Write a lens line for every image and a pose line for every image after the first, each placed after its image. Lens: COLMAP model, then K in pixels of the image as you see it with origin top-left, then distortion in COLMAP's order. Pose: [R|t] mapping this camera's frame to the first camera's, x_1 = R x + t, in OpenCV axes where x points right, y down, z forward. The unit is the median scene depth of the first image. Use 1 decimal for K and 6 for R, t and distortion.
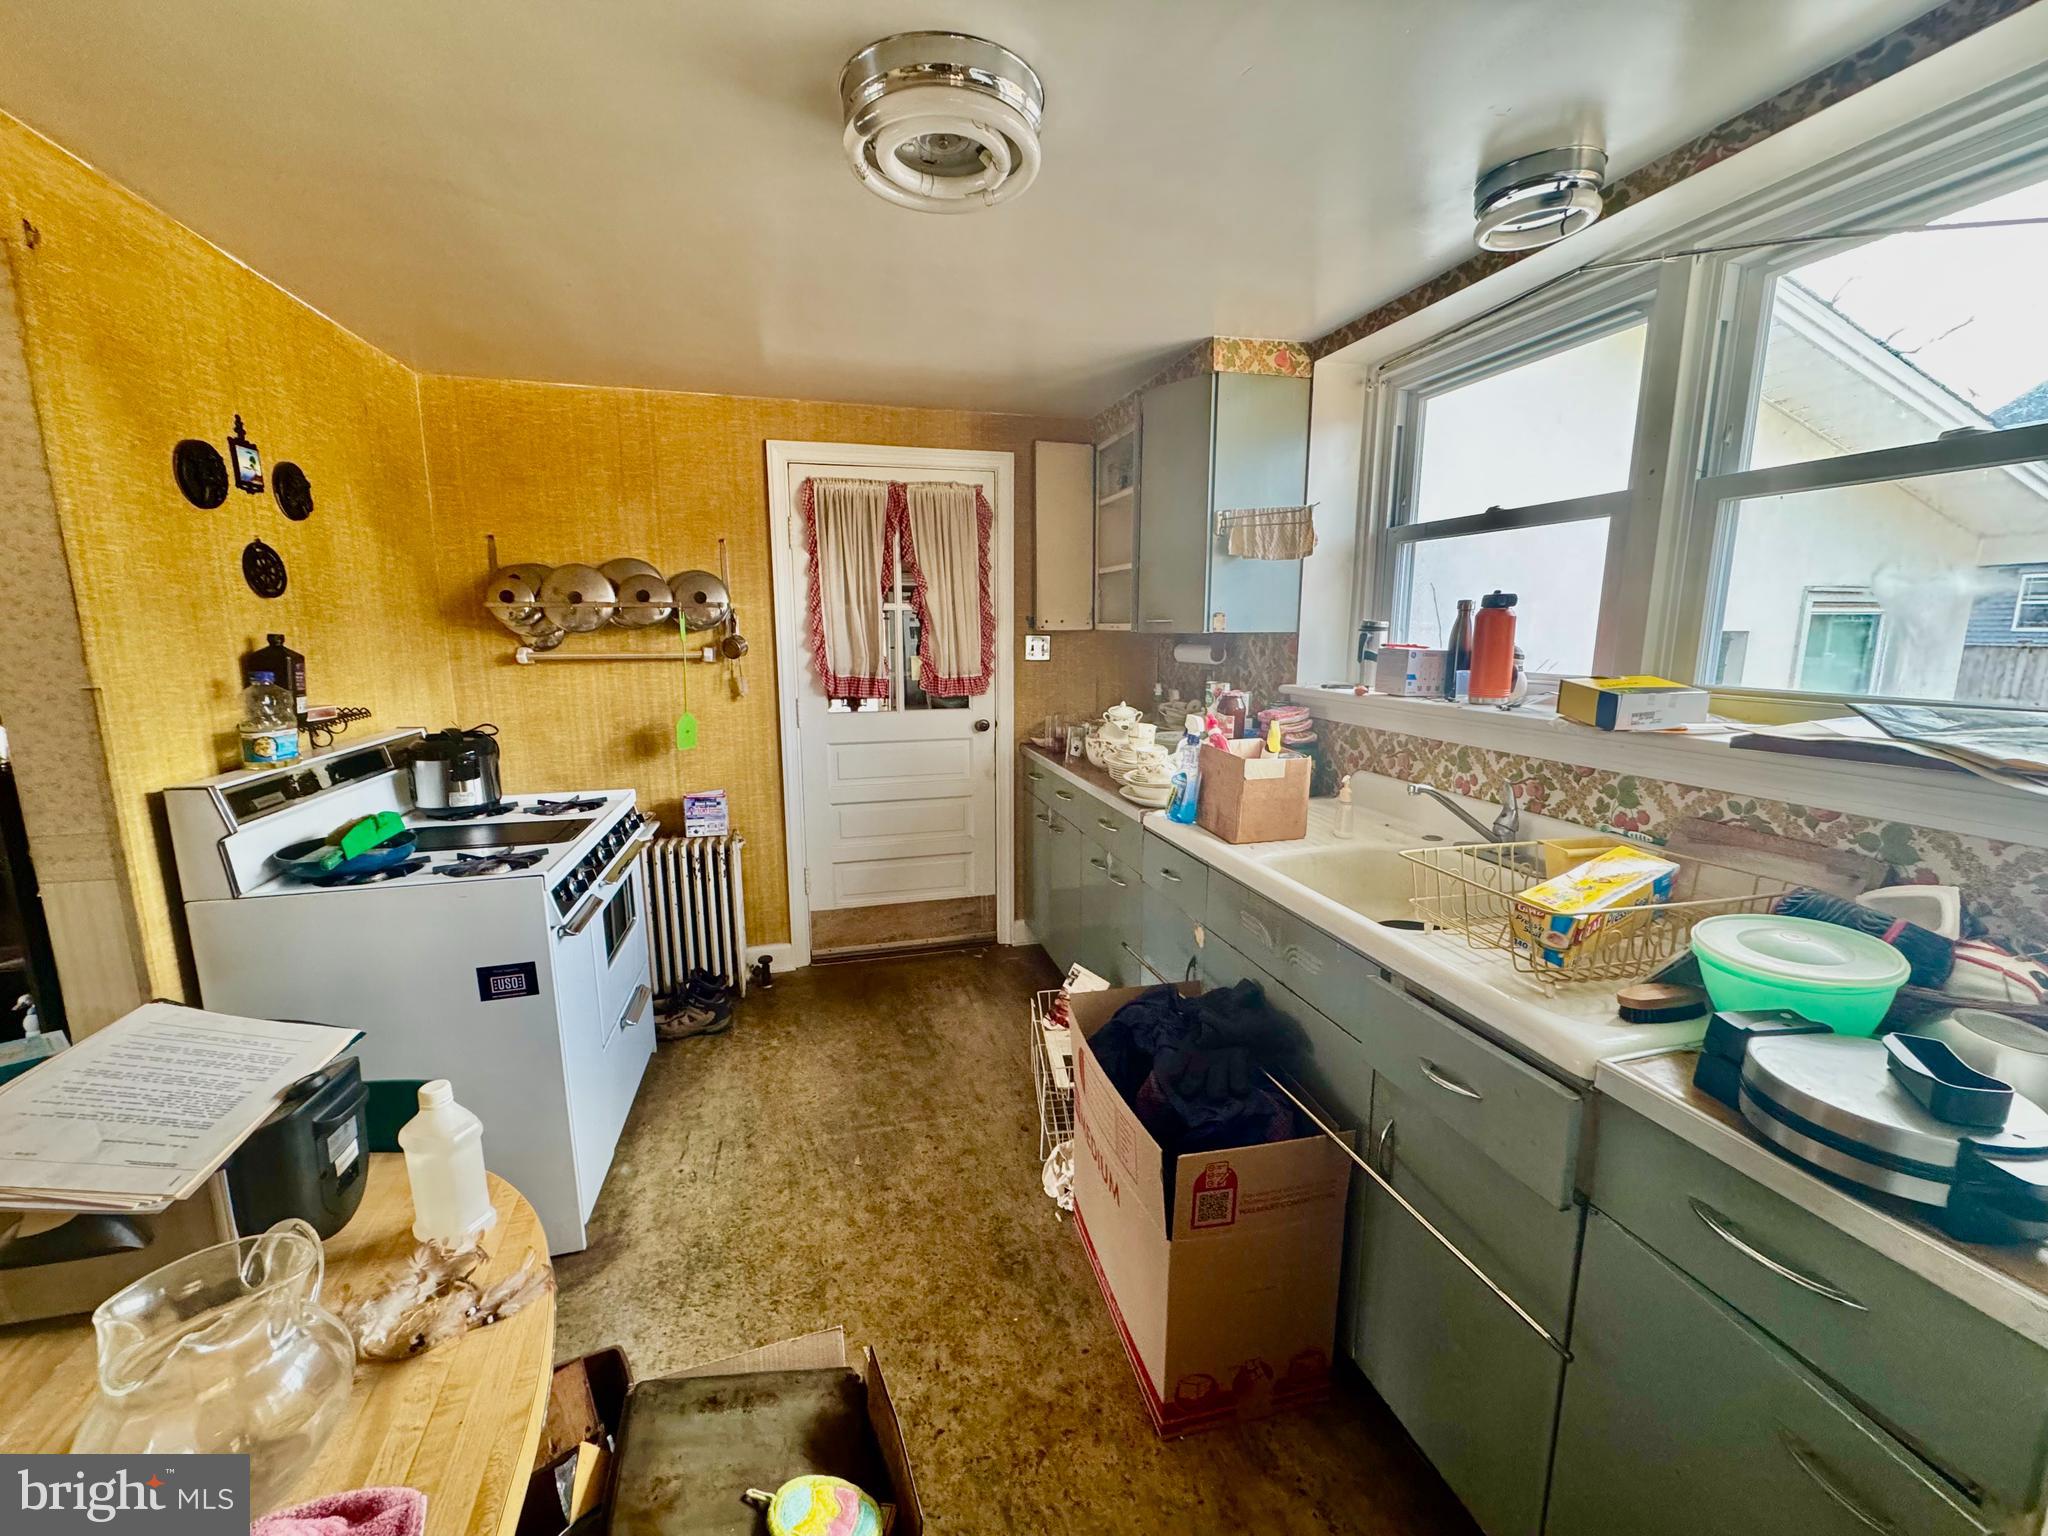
lens RADIAL K [[816.0, 0, 1027.4], [0, 816.0, 763.6], [0, 0, 1]] dist [0.000597, -0.000118]
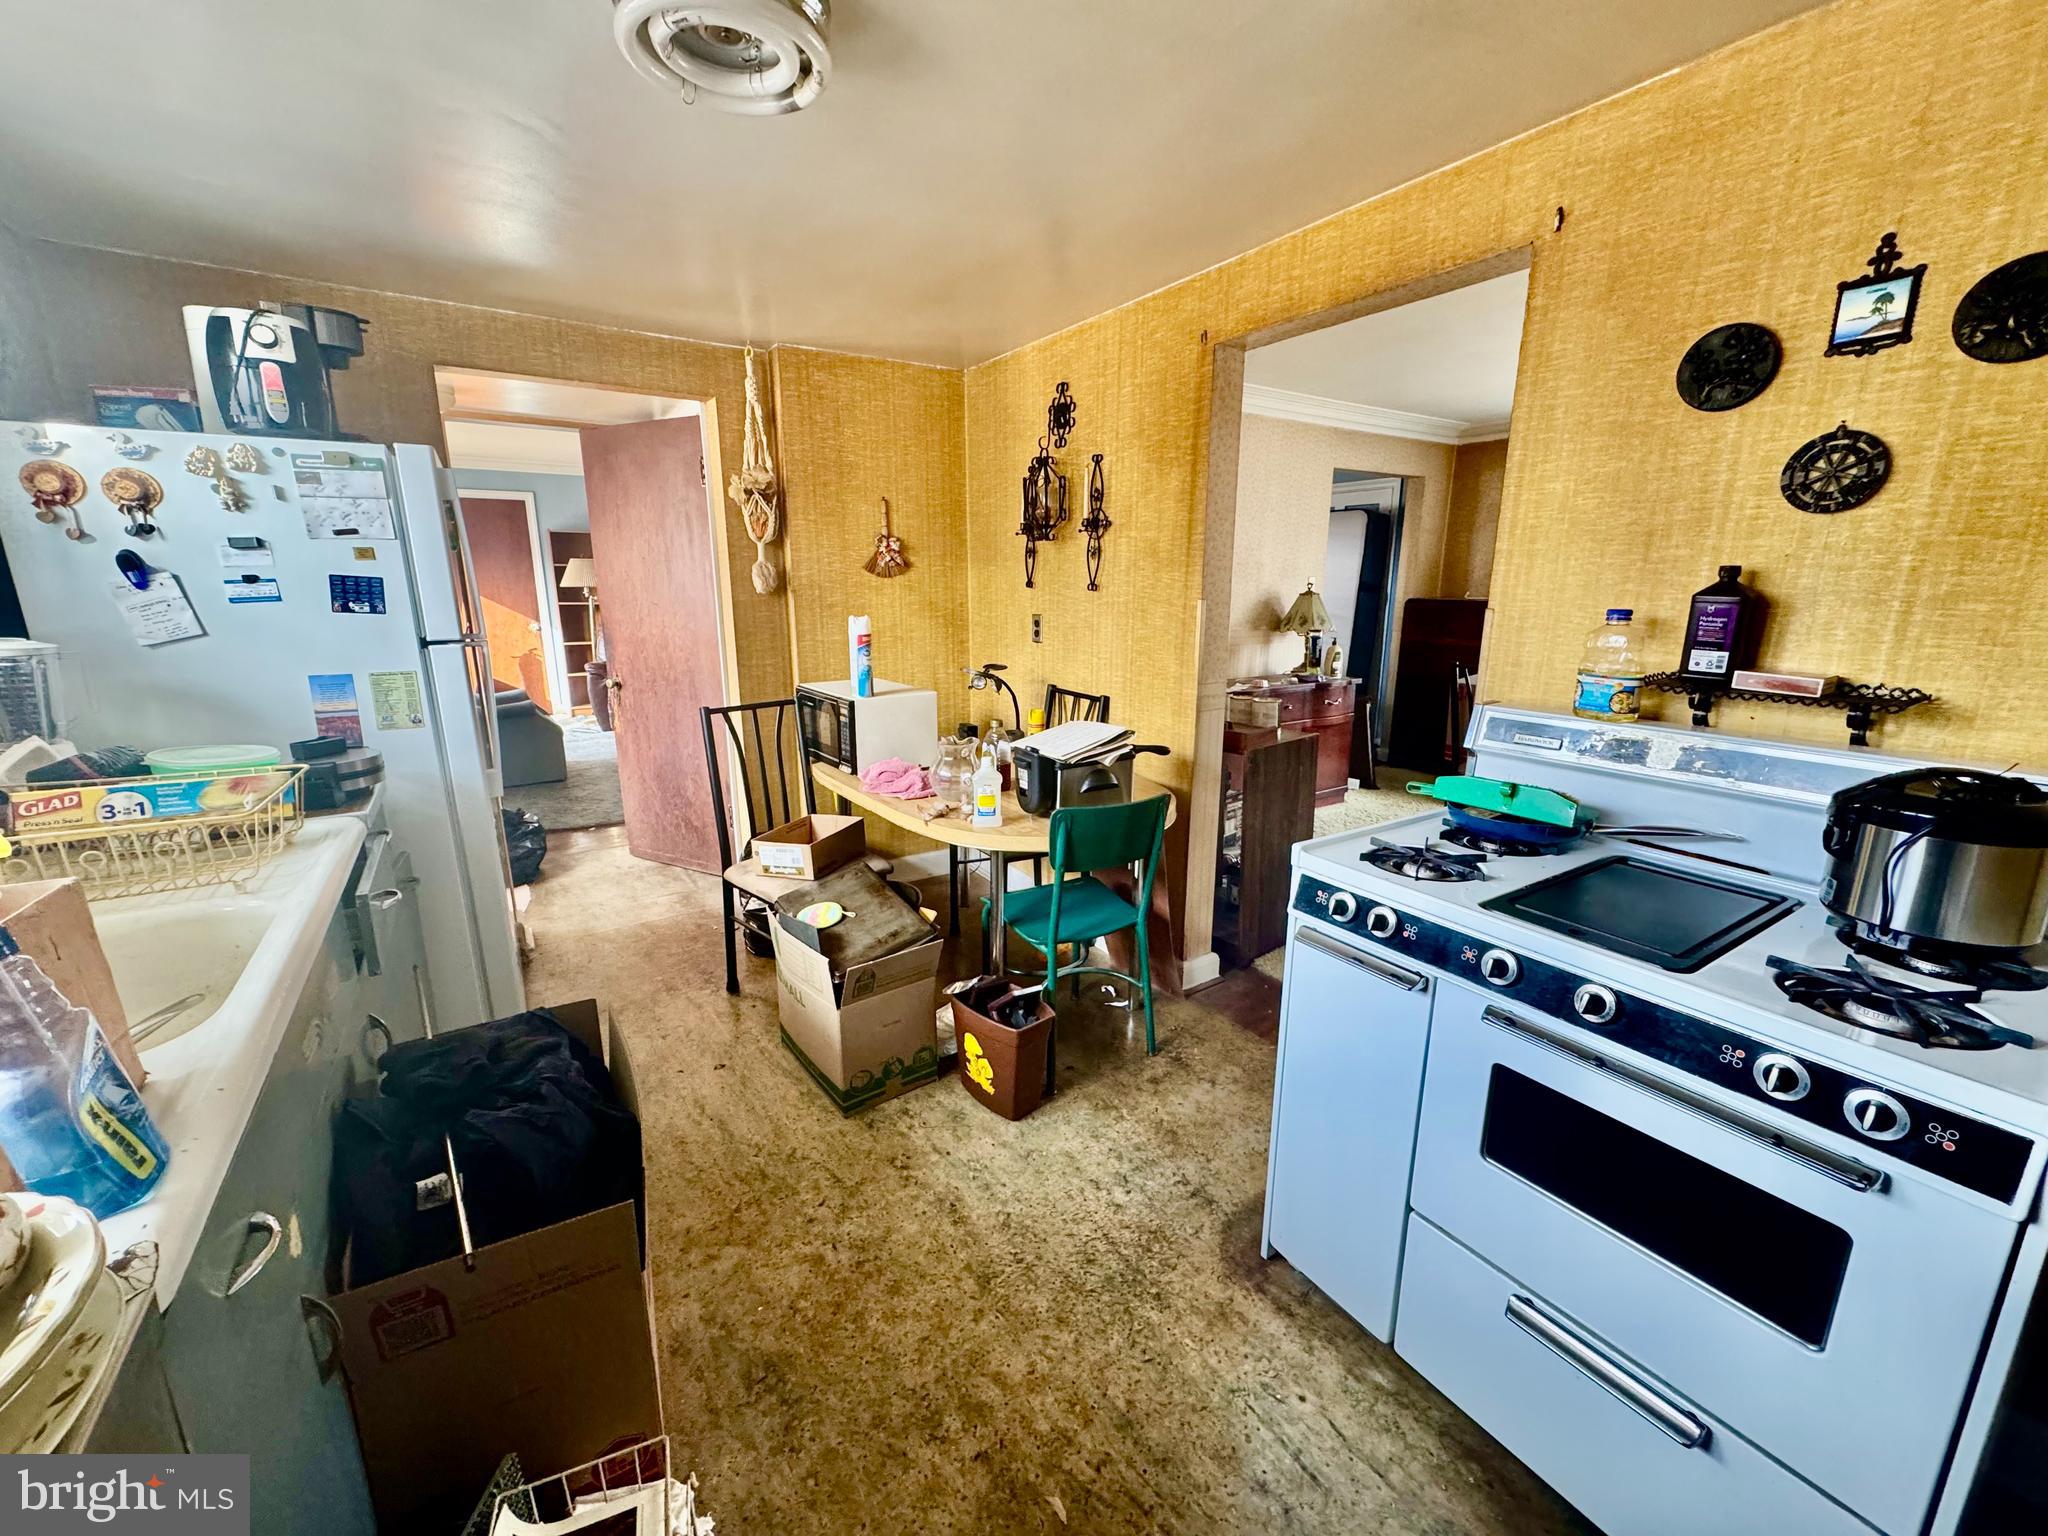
lens RADIAL K [[816.0, 0, 1024.8], [0, 816.0, 763.7], [0, 0, 1]] dist [0.000597, -0.000118]
pose [[-0.952195, 0.071509, -0.297002, -0.054323], [-0.050748, 0.921681, 0.384614, -0.210540], [0.301245, 0.381300, -0.873992, 1.304853]]
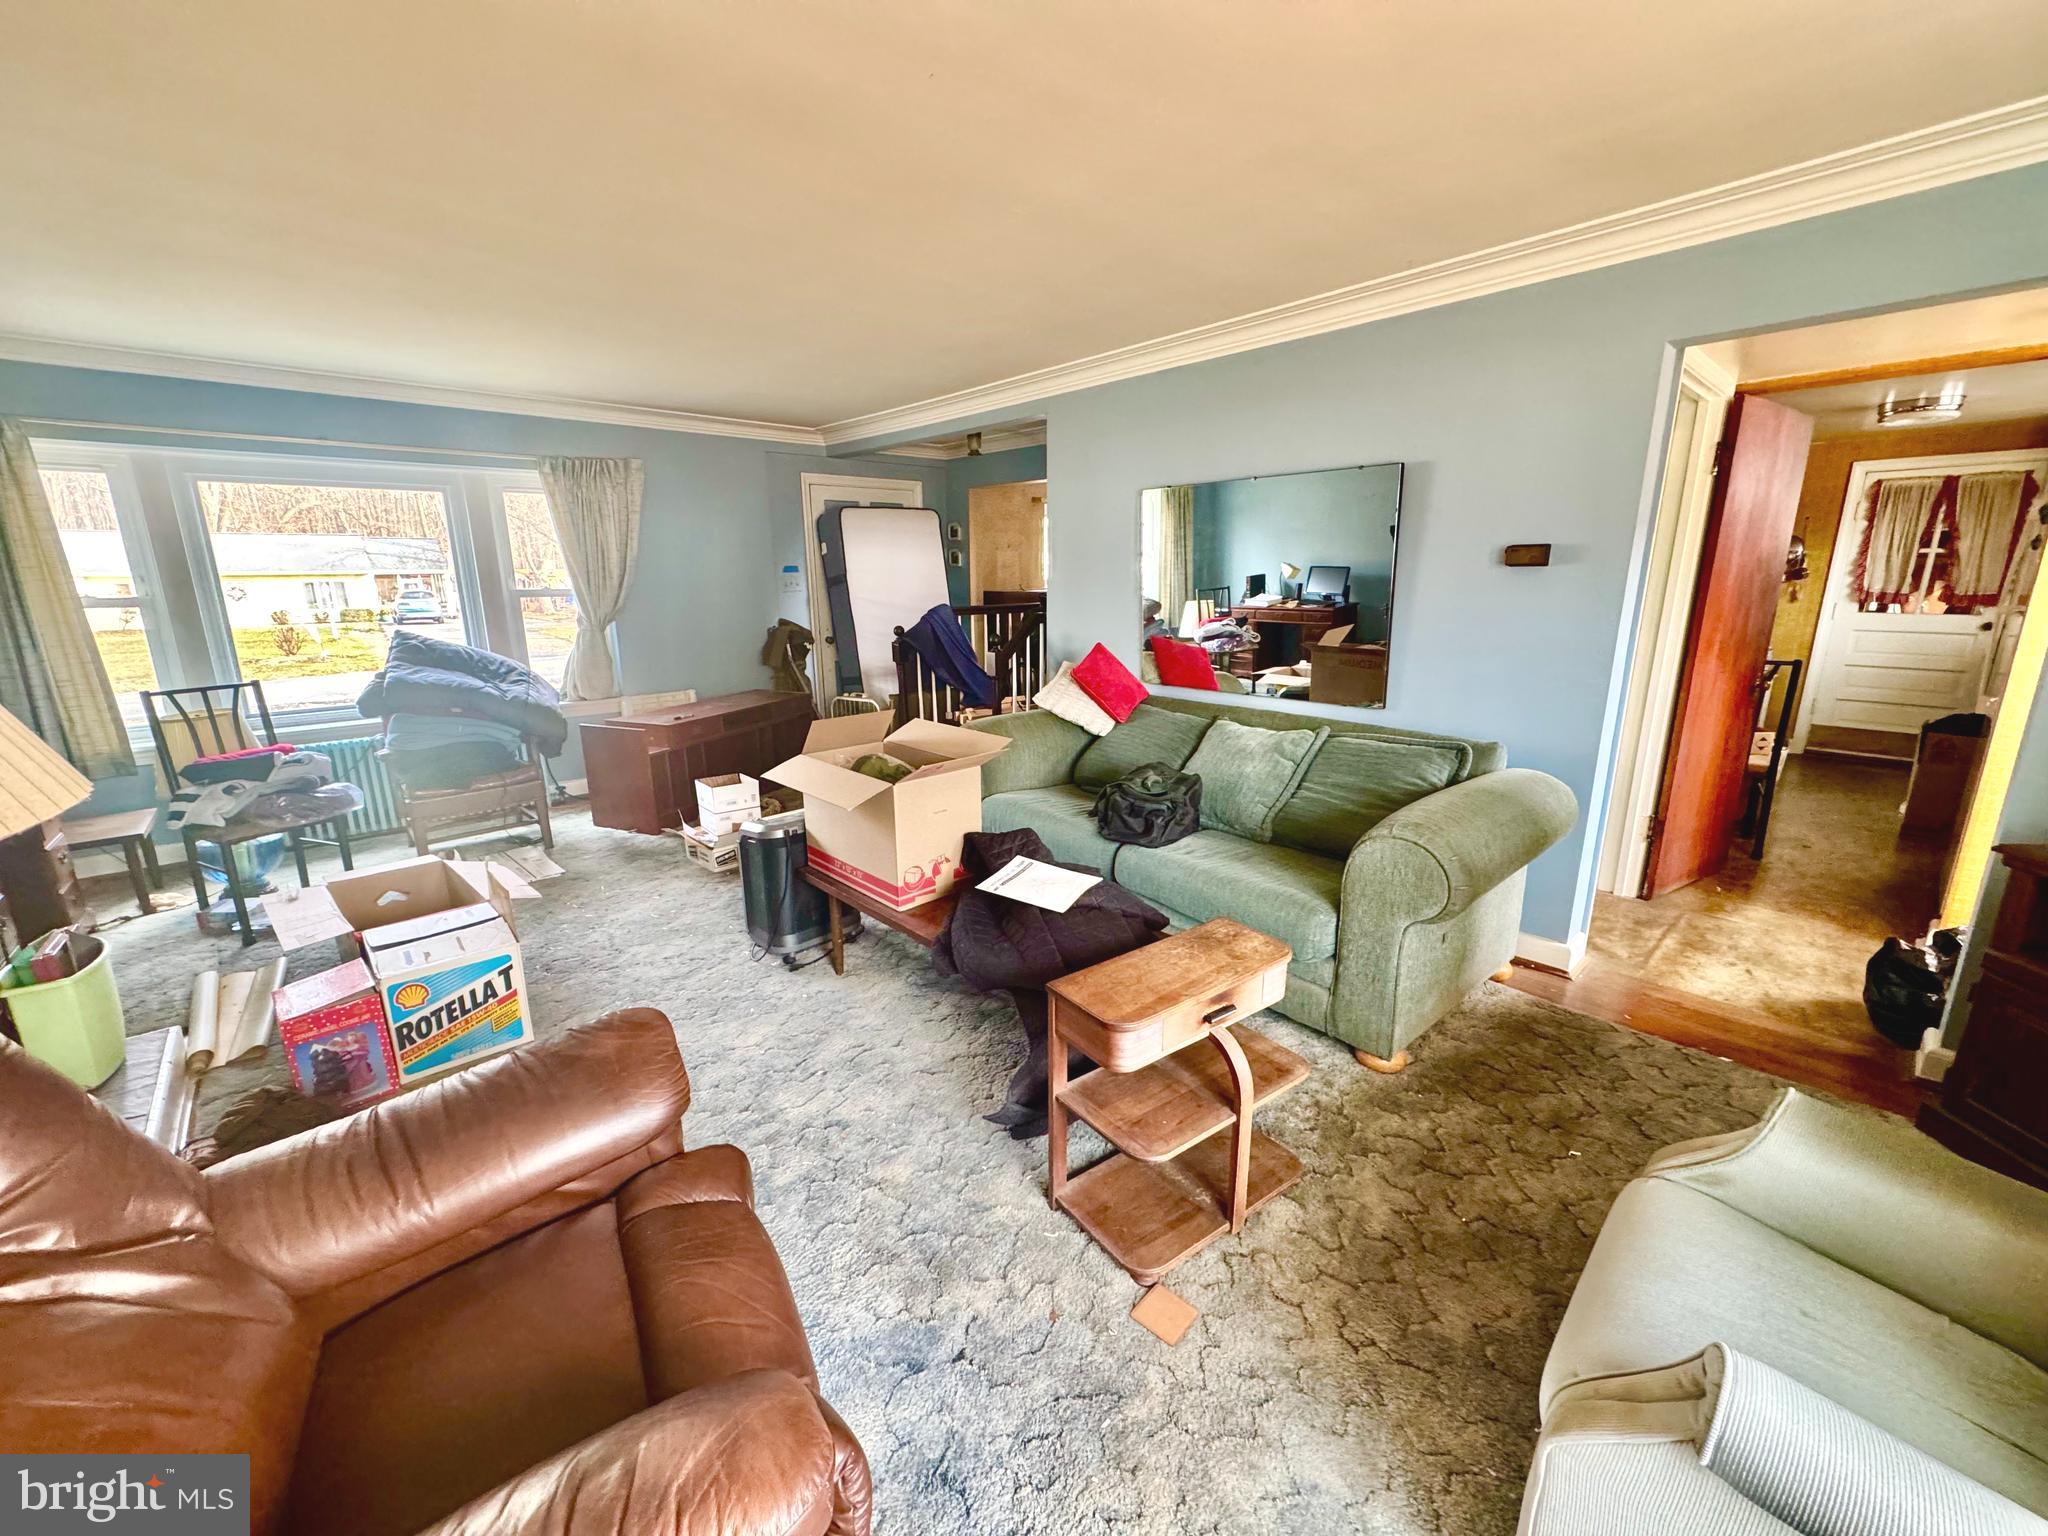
lens RADIAL K [[816.0, 0, 1023.9], [0, 816.0, 764.0], [0, 0, 1]] dist [0.000597, -0.000118]
pose [[0.453218, 0.206062, -0.867256, 0.826497], [-0.140739, 0.977253, 0.158649, 0.356684], [0.880219, 0.050154, 0.471909, -2.158259]]
